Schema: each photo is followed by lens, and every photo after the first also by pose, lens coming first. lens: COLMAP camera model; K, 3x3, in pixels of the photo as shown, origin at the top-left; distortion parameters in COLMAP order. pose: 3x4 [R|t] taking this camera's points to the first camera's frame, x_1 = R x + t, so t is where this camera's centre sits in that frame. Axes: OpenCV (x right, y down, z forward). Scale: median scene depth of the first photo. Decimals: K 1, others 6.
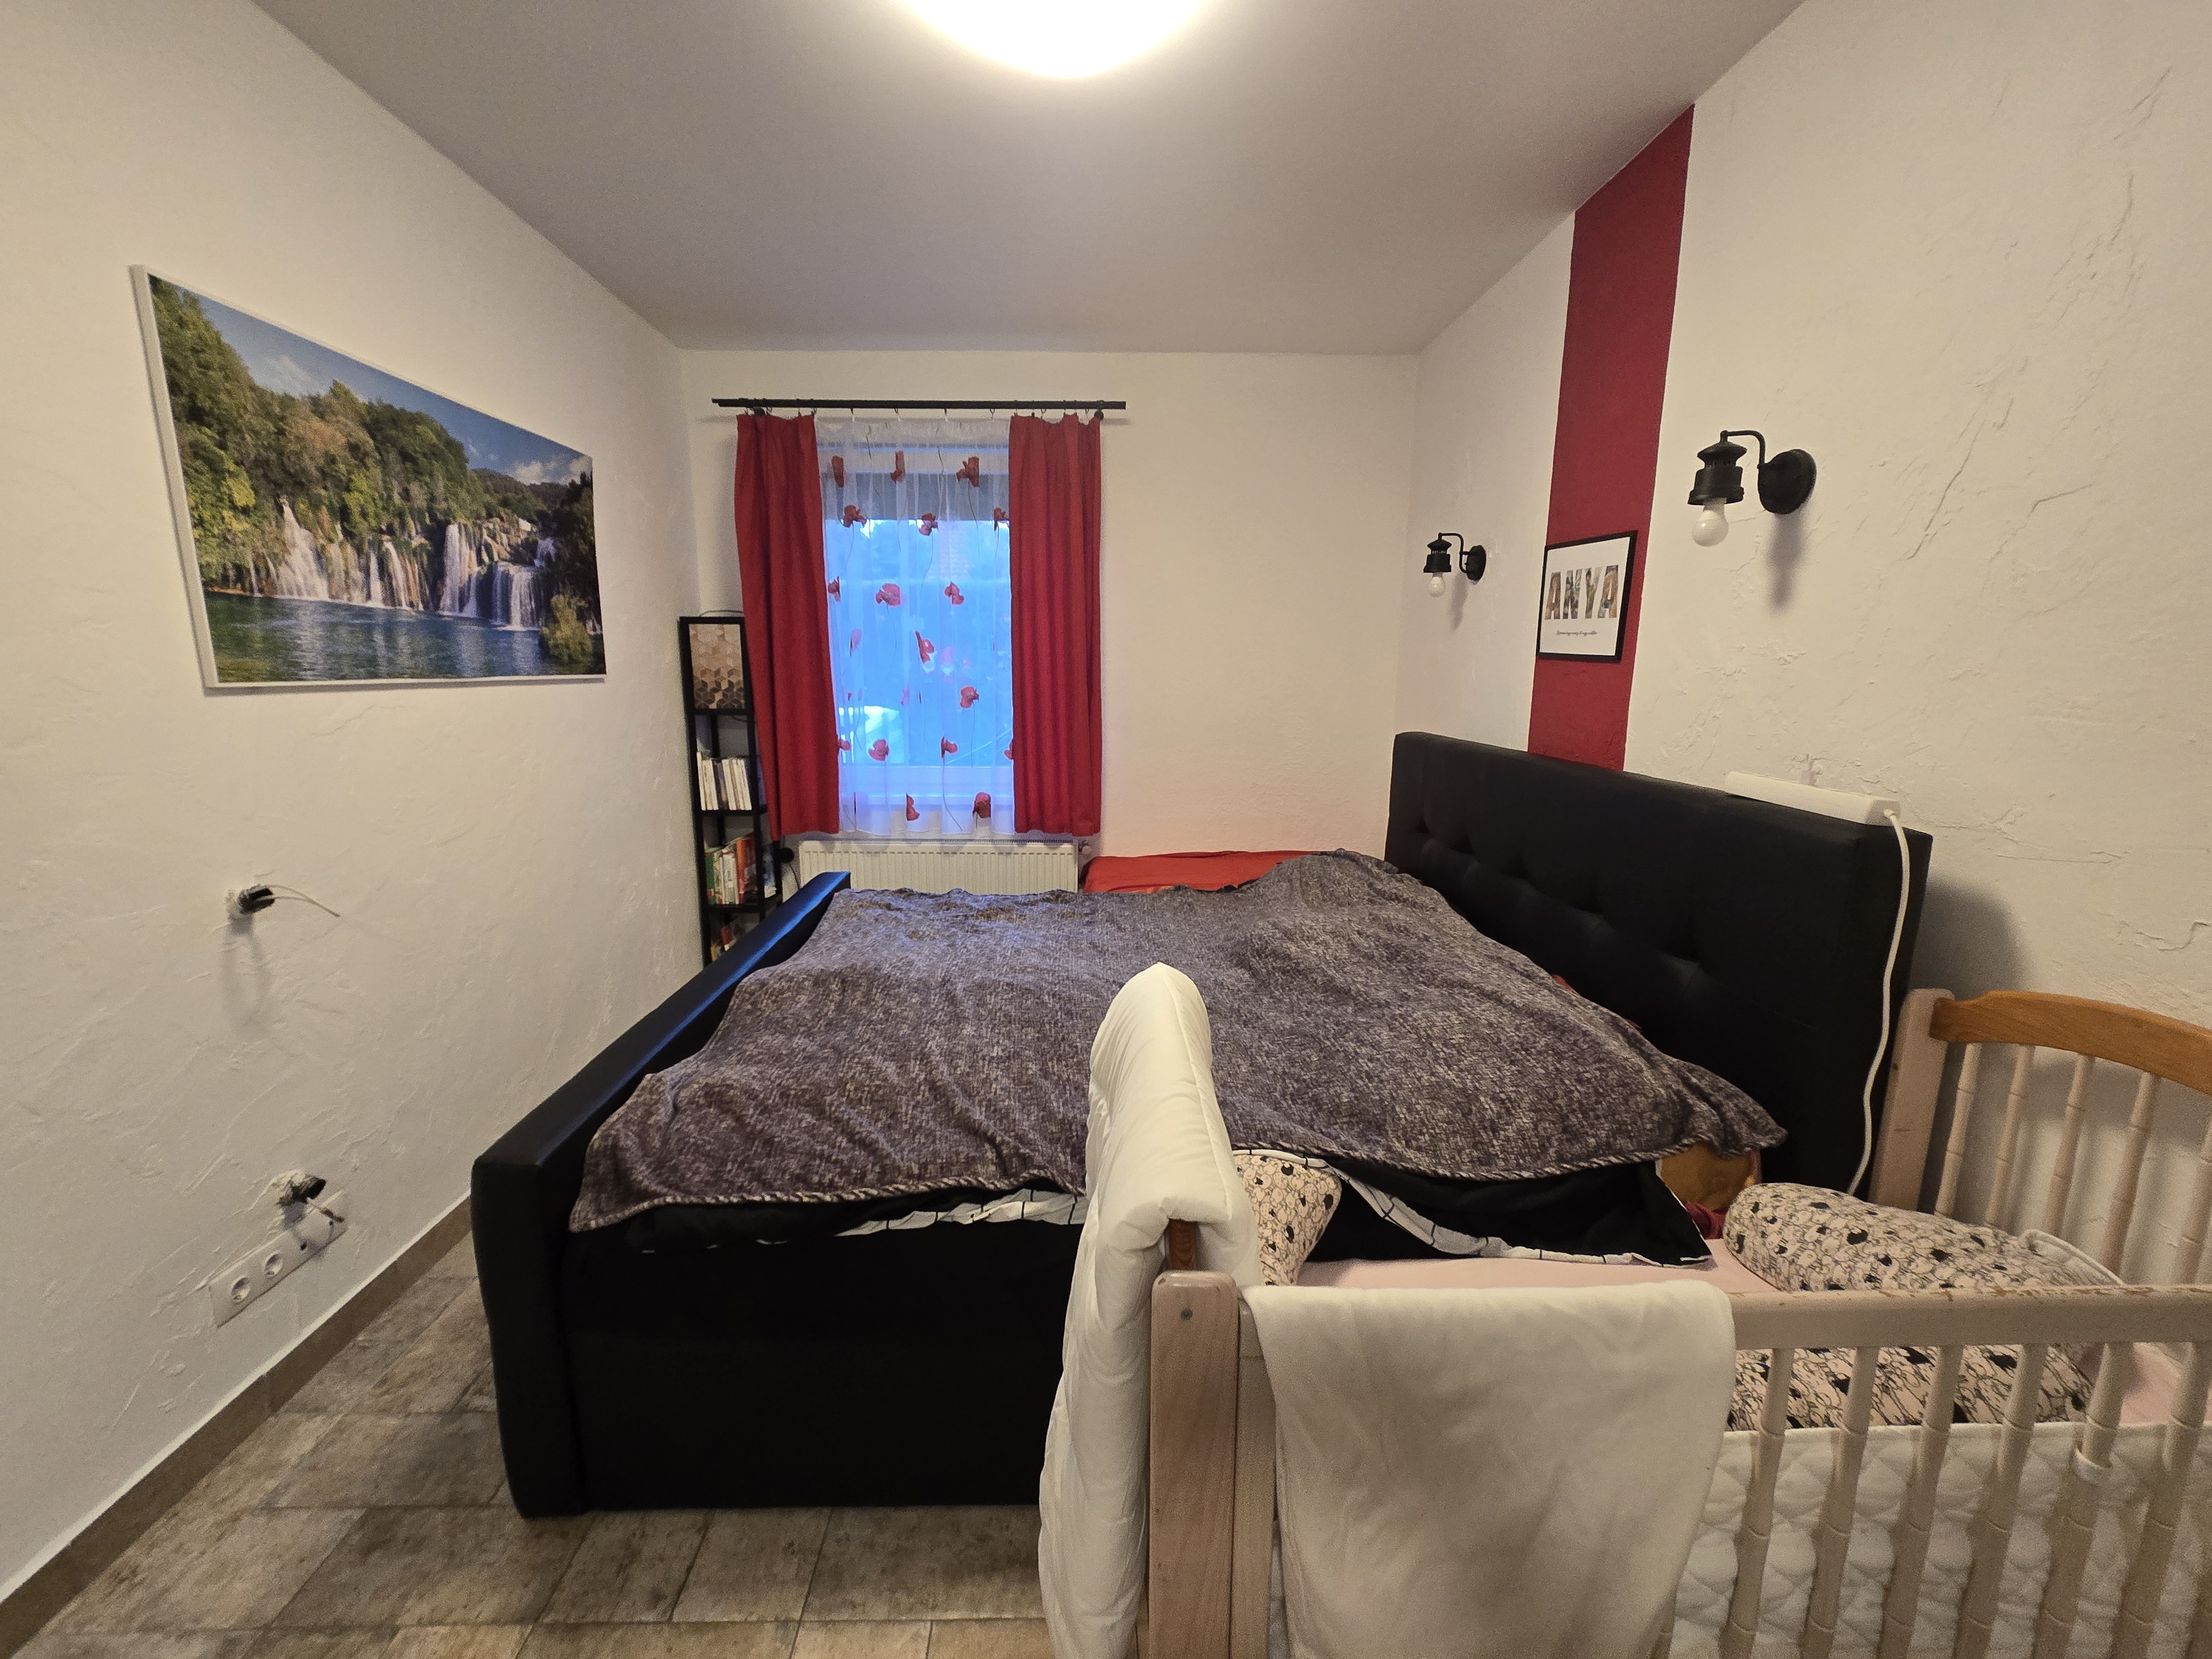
lens RADIAL K [[909.1, 0, 1093.7], [0, 909.1, 827.8], [0, 0, 1]] dist [-0.005243, 0.000895]
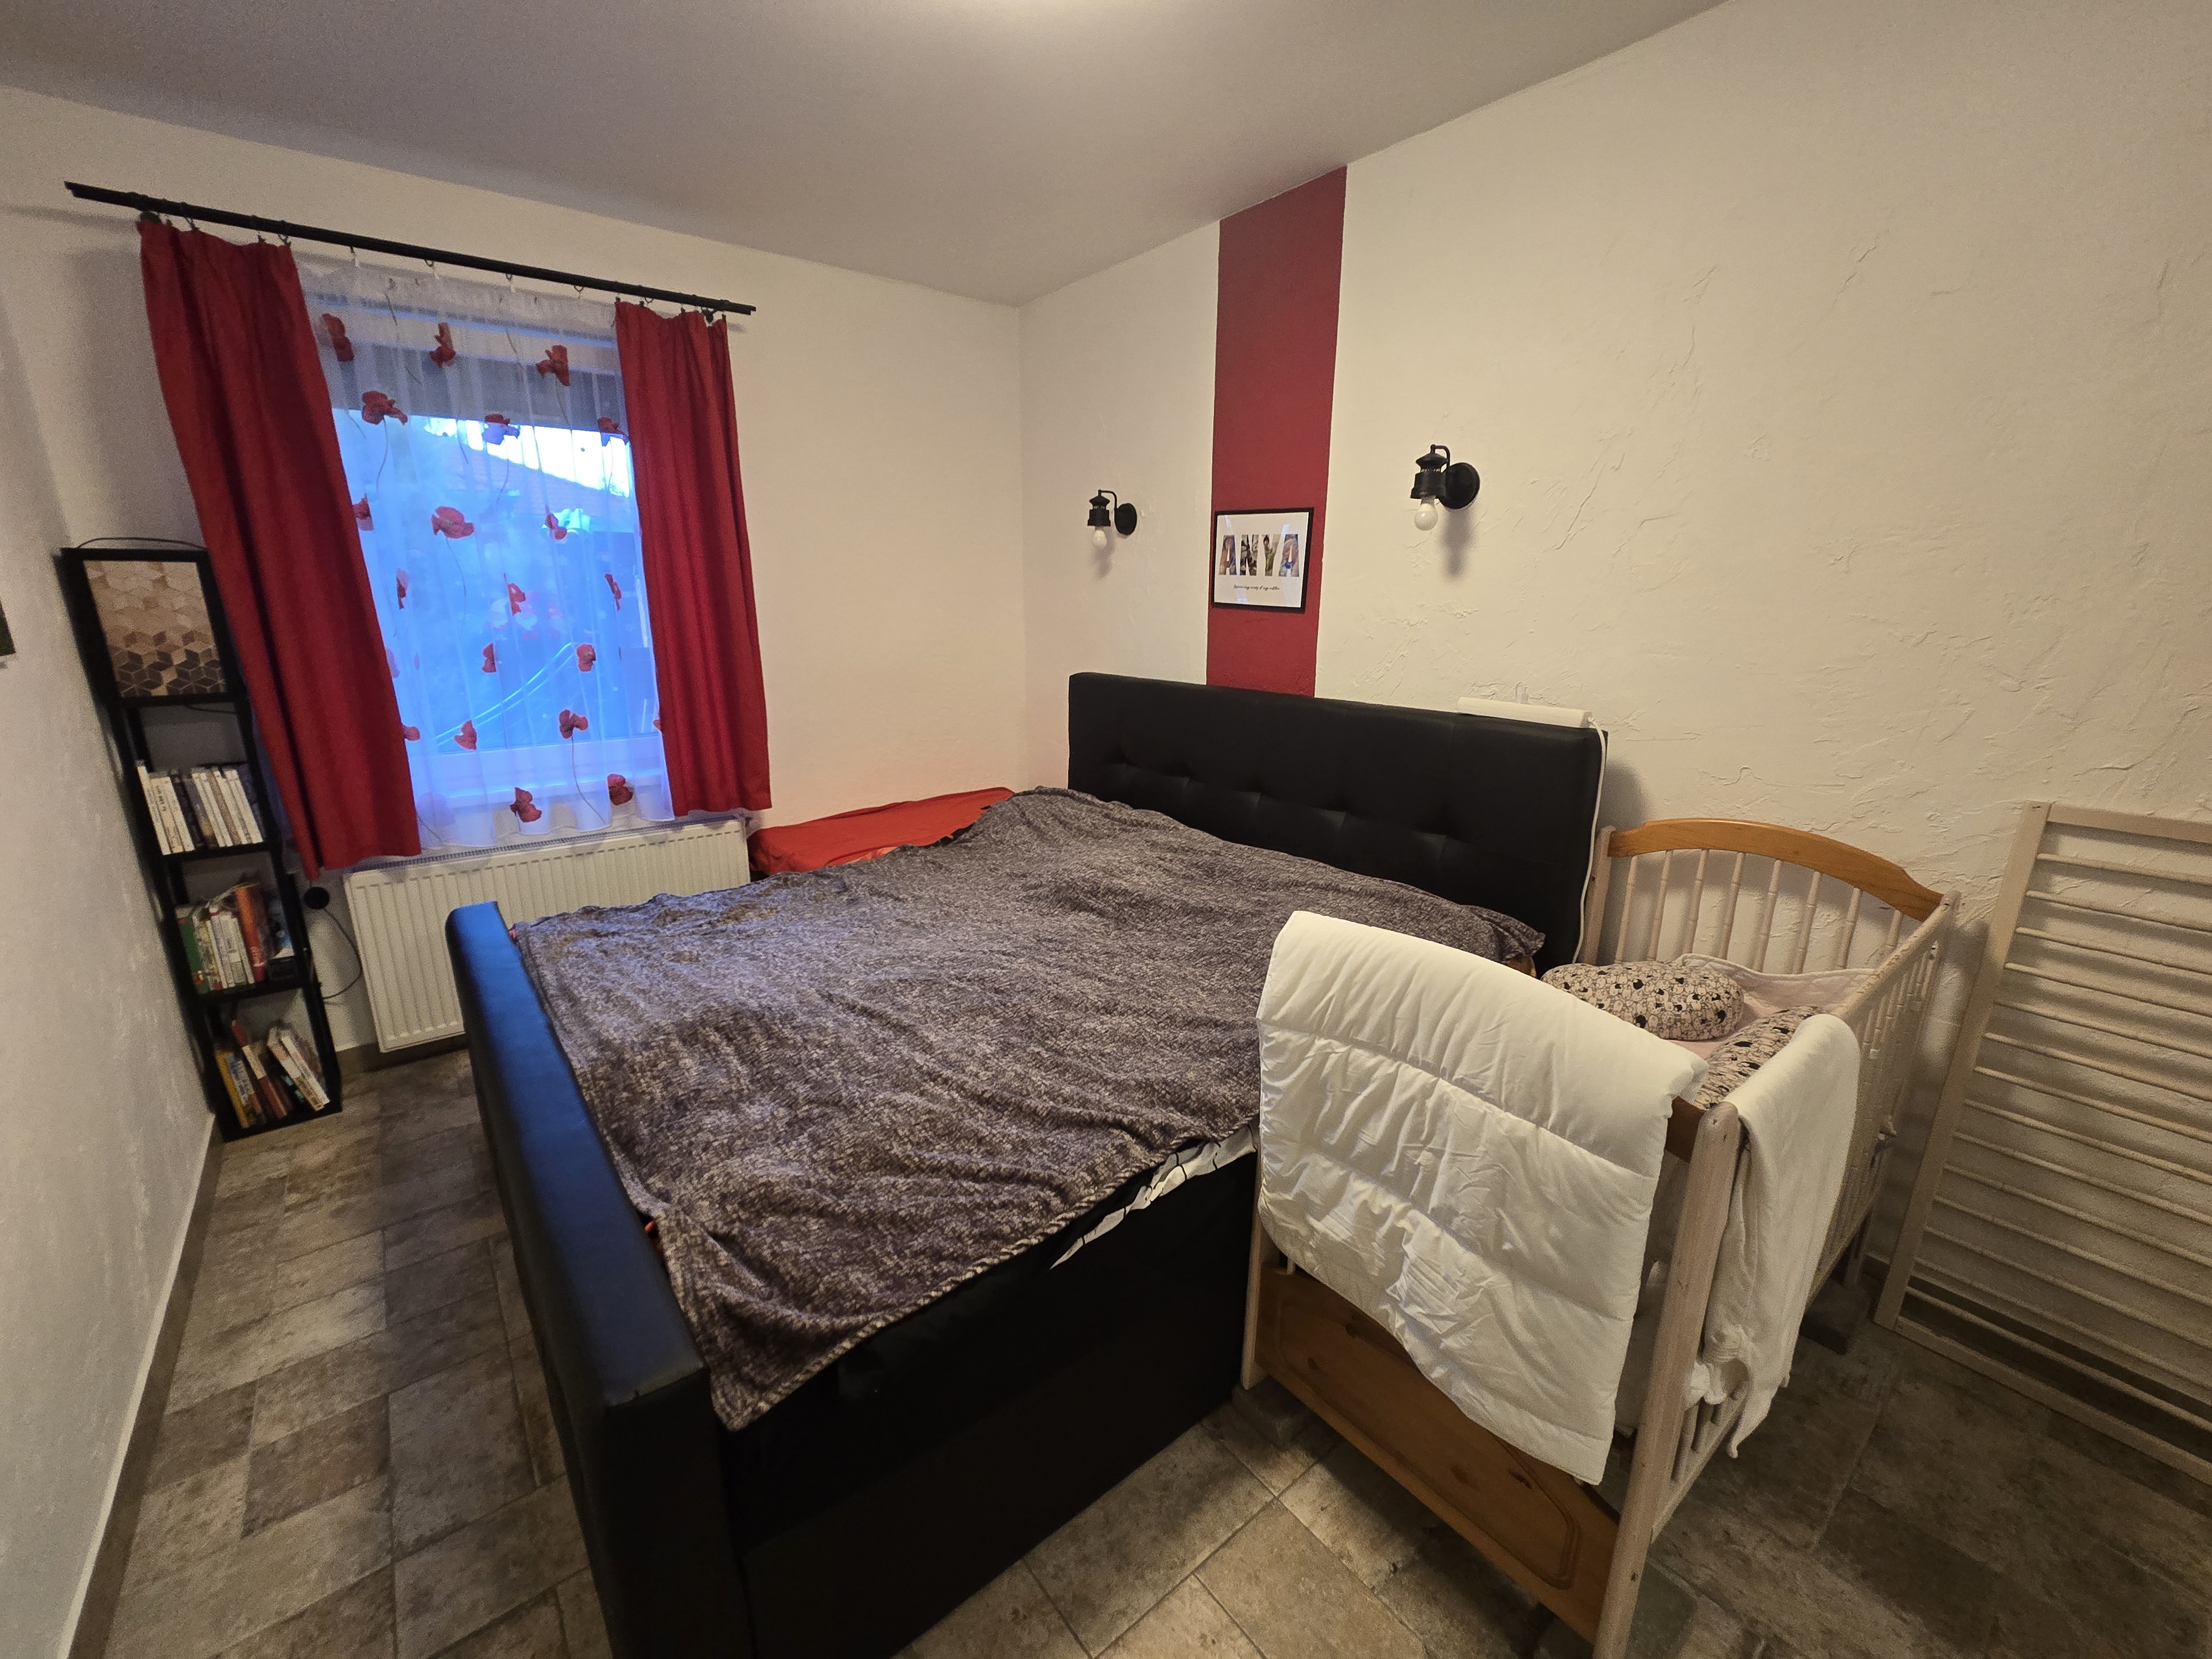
lens RADIAL K [[909.1, 0, 1088.5], [0, 909.1, 826.8], [0, 0, 1]] dist [-0.005243, 0.000895]
pose [[0.795185, -0.155926, 0.585975, -0.397019], [0.109806, 0.987424, 0.113739, -0.056392], [-0.596341, -0.026100, 0.802307, 0.134339]]
